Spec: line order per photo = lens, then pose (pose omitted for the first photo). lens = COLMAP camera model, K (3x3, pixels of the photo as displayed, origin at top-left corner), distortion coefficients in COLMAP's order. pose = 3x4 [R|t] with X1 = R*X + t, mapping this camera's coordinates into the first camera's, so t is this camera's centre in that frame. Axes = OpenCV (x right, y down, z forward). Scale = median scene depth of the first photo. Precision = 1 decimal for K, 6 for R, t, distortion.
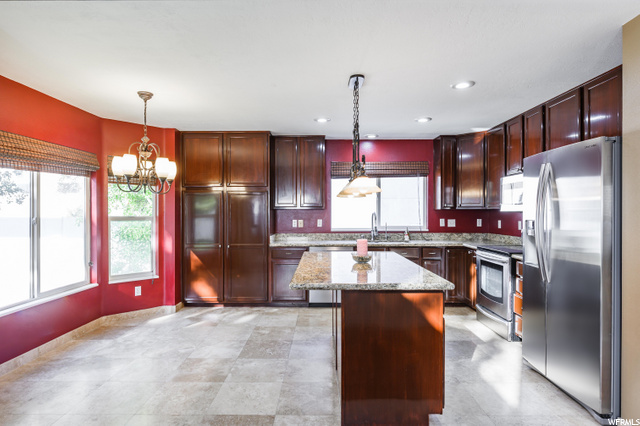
lens RADIAL K [[355.9, 0, 318.1], [0, 355.9, 213.6], [0, 0, 1]] dist [-0.002761, -0.000389]
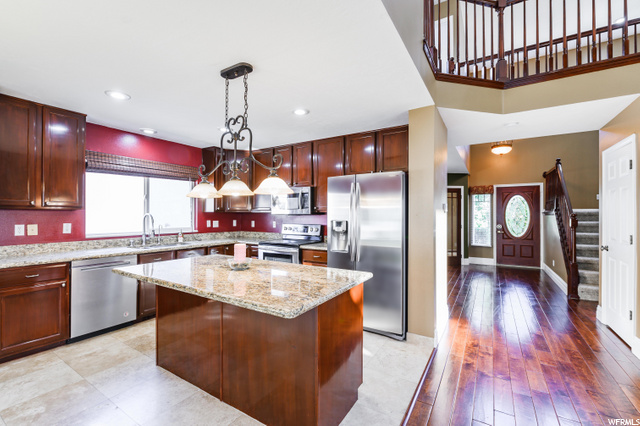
lens RADIAL K [[277.4, 0, 314.6], [0, 277.4, 214.0], [0, 0, 1]] dist [-0.007583, 0.001103]
pose [[0.541944, 0.004824, 0.840401, -0.238436], [-0.001687, 0.999988, -0.004652, -0.002303], [-0.840413, 0.001103, 0.541945, 0.285588]]
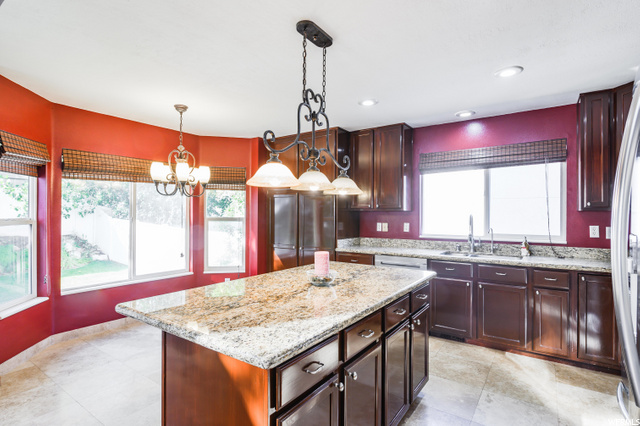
lens RADIAL K [[320.0, 0, 318.0], [0, 320.0, 214.5], [0, 0, 1]] dist [-0.009740, 0.001805]
pose [[0.826993, 0.004467, -0.562194, 0.302744], [-0.006711, 0.999976, -0.001928, -0.001091], [0.562172, 0.005367, 0.827003, 0.296377]]
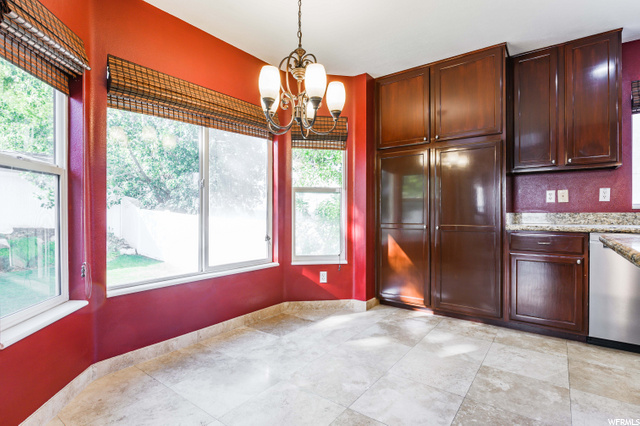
lens RADIAL K [[320.0, 0, 321.1], [0, 320.0, 212.0], [0, 0, 1]] dist [-0.009740, 0.001805]
pose [[0.805857, 0.000888, -0.592109, -0.070014], [-0.001363, 0.999999, -0.000355, 0.064490], [0.592108, 0.001093, 0.805858, 0.383704]]
